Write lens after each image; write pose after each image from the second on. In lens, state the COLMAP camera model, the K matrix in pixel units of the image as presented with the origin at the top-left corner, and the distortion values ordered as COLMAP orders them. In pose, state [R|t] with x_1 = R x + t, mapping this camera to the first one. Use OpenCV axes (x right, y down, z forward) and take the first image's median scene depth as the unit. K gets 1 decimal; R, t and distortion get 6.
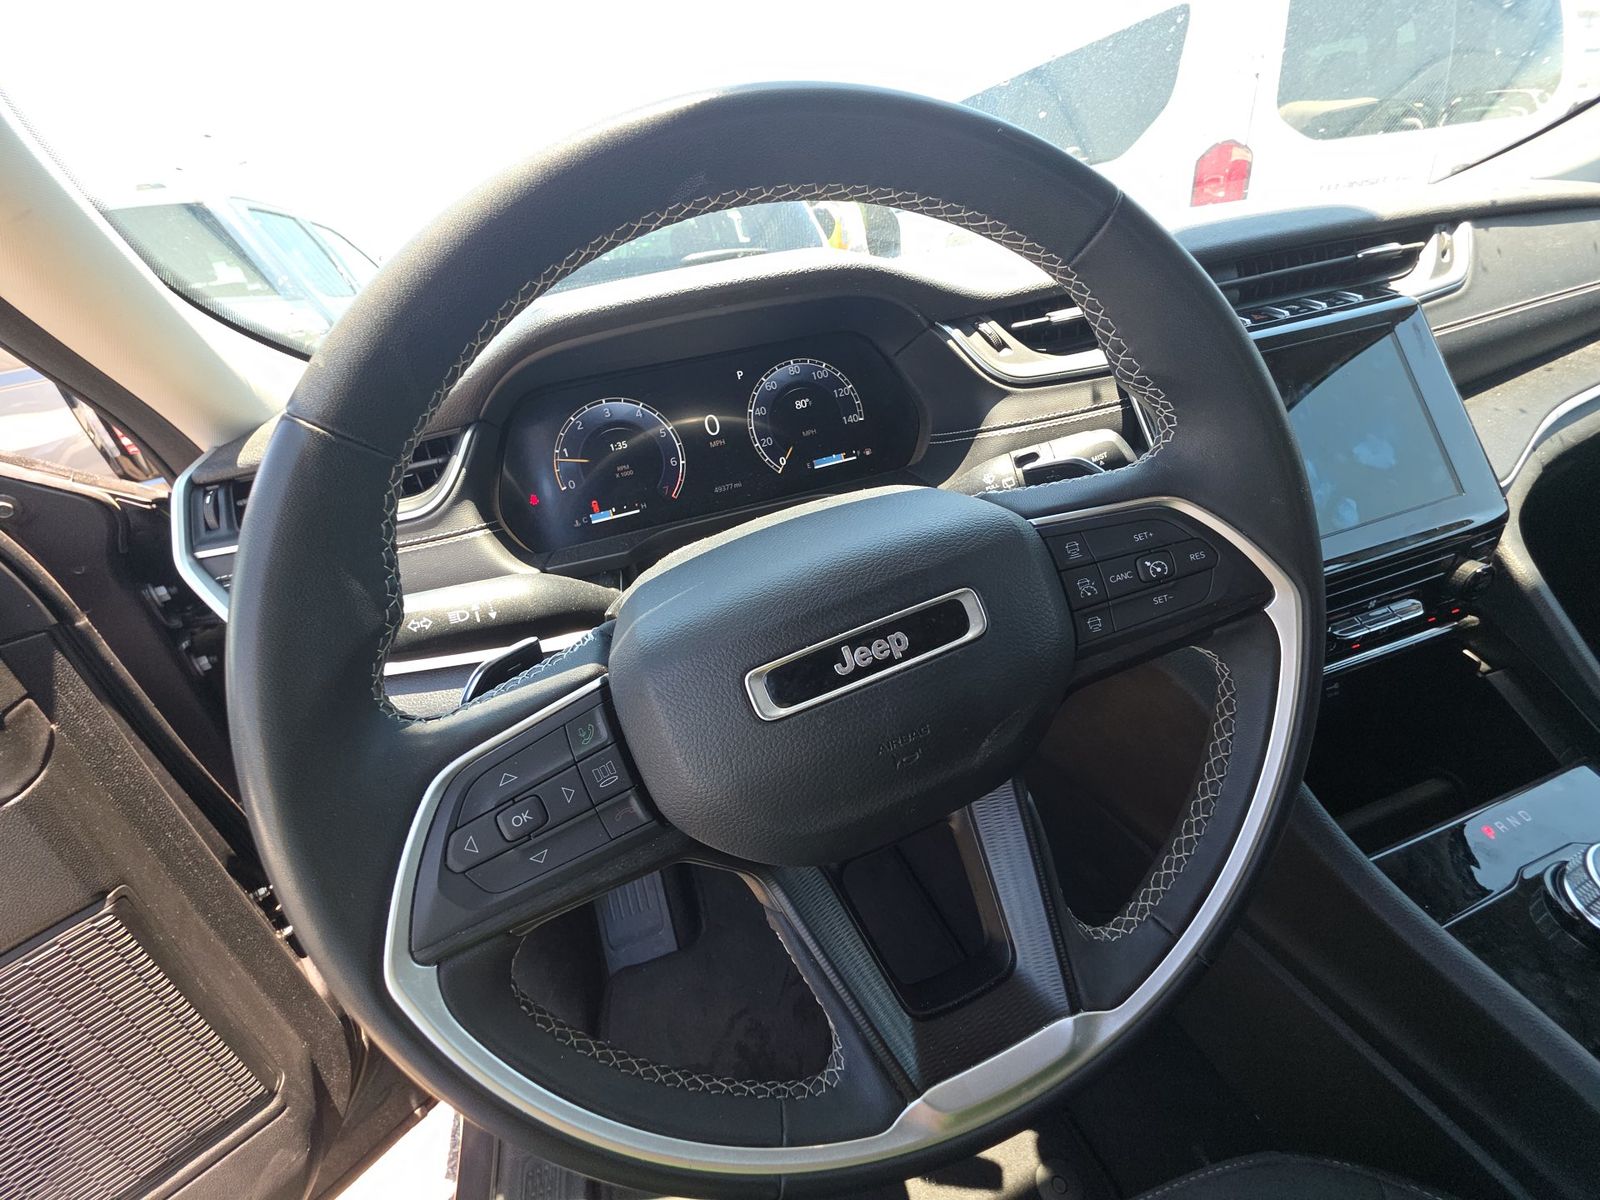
lens RADIAL K [[648.1, 0, 800.0], [0, 648.1, 600.0], [0, 0, 1]] dist [-0.001266, -0.003375]
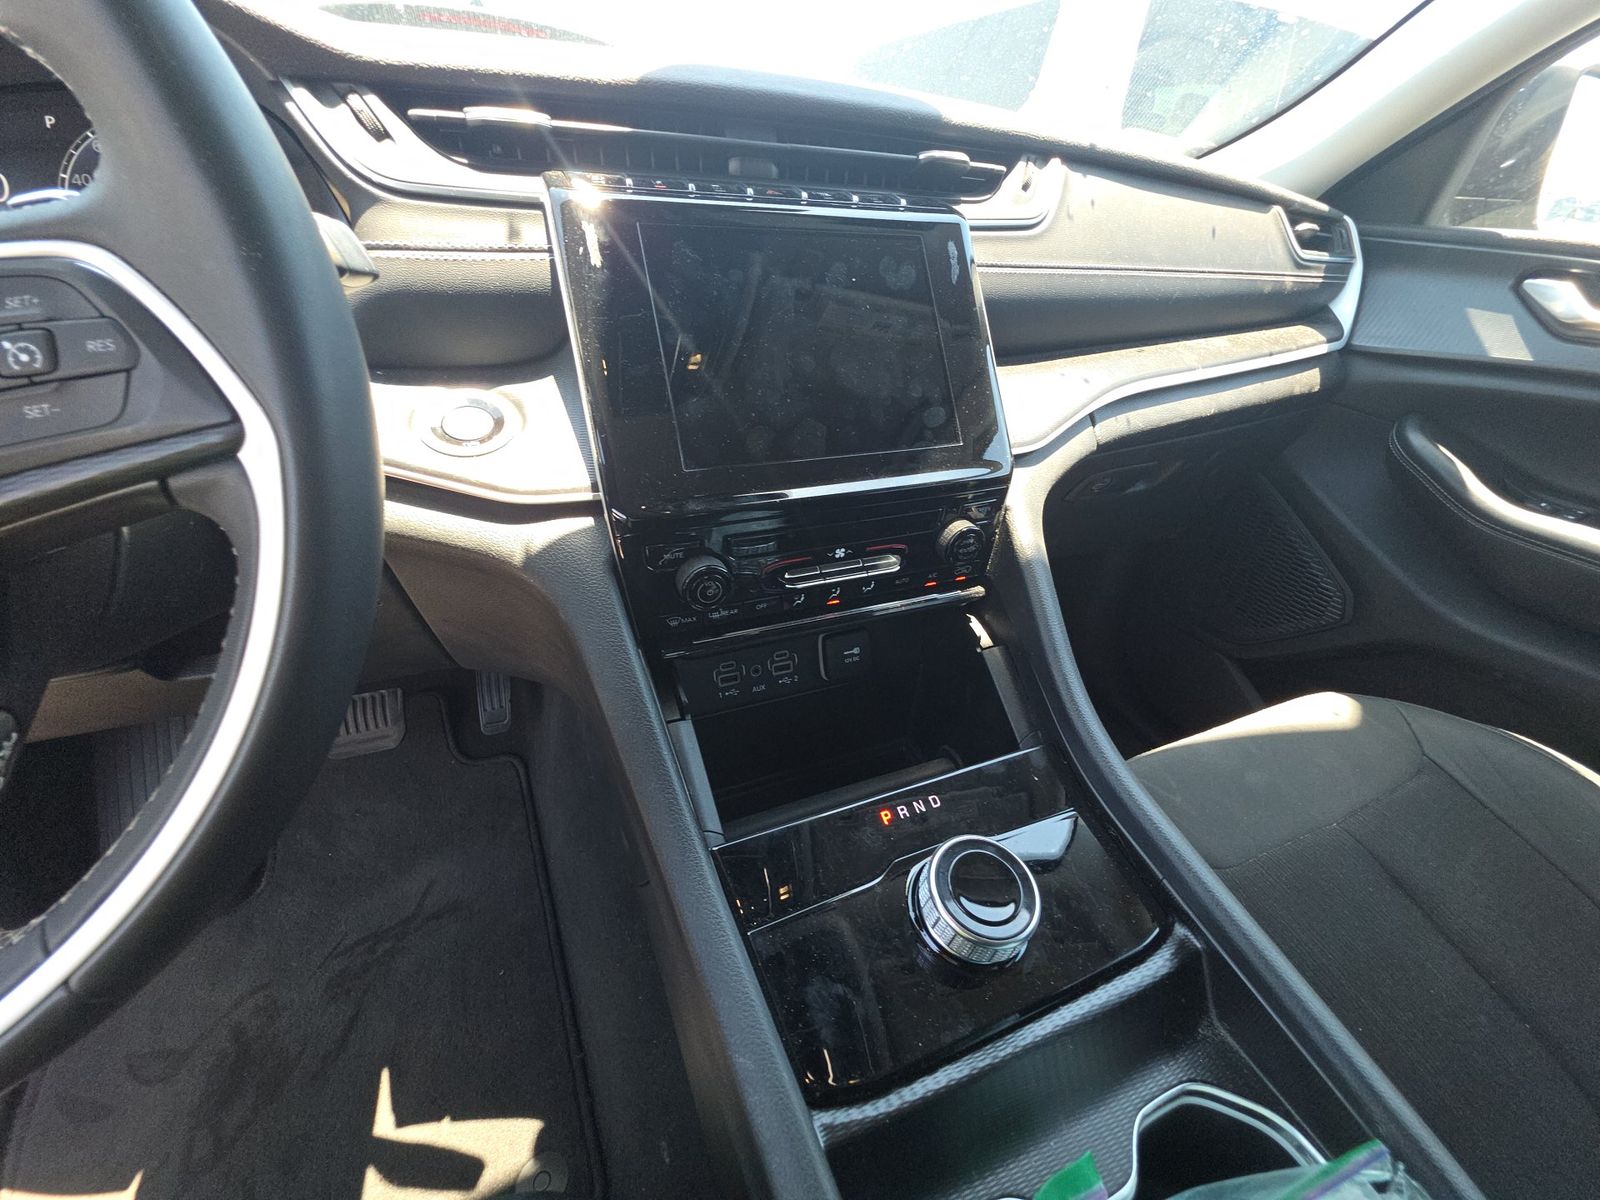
lens RADIAL K [[650.9, 0, 800.0], [0, 650.9, 600.0], [0, 0, 1]] dist [0.001404, -0.007347]
pose [[0.972642, 0.108824, 0.205243, 0.606206], [-0.121036, 0.991493, 0.047879, 0.031165], [-0.198286, -0.071411, 0.977539, 0.143325]]
